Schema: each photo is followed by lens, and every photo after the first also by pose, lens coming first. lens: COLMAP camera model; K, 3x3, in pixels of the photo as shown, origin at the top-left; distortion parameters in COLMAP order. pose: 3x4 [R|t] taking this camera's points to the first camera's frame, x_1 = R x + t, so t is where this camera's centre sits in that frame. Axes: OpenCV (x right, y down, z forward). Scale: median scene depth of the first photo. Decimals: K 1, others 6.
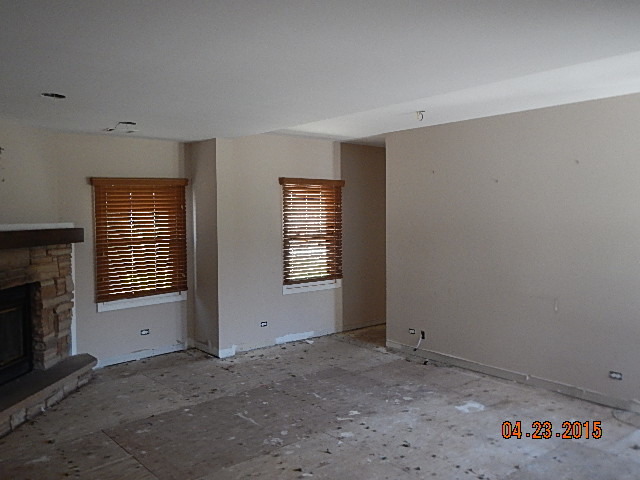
lens RADIAL K [[538.2, 0, 319.6], [0, 538.2, 226.2], [0, 0, 1]] dist [0.007532, 0.003037]
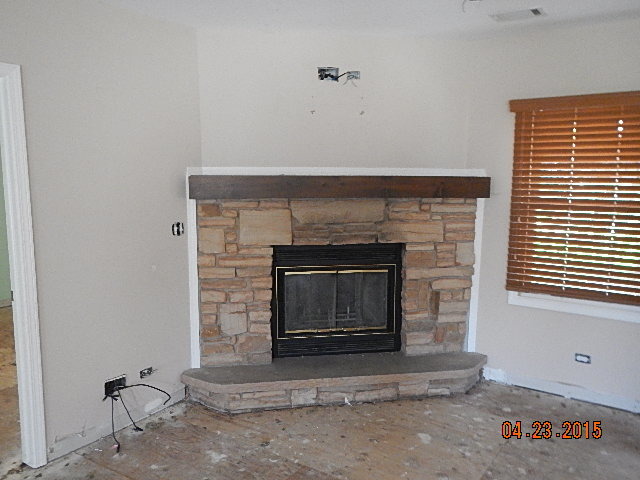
lens RADIAL K [[538.2, 0, 319.6], [0, 538.2, 226.2], [0, 0, 1]] dist [0.007532, 0.003037]
pose [[0.247507, 0.134155, -0.959553, 0.178363], [-0.033959, 0.990960, 0.129786, -0.017070], [0.968291, 0.000463, 0.249825, 0.650668]]
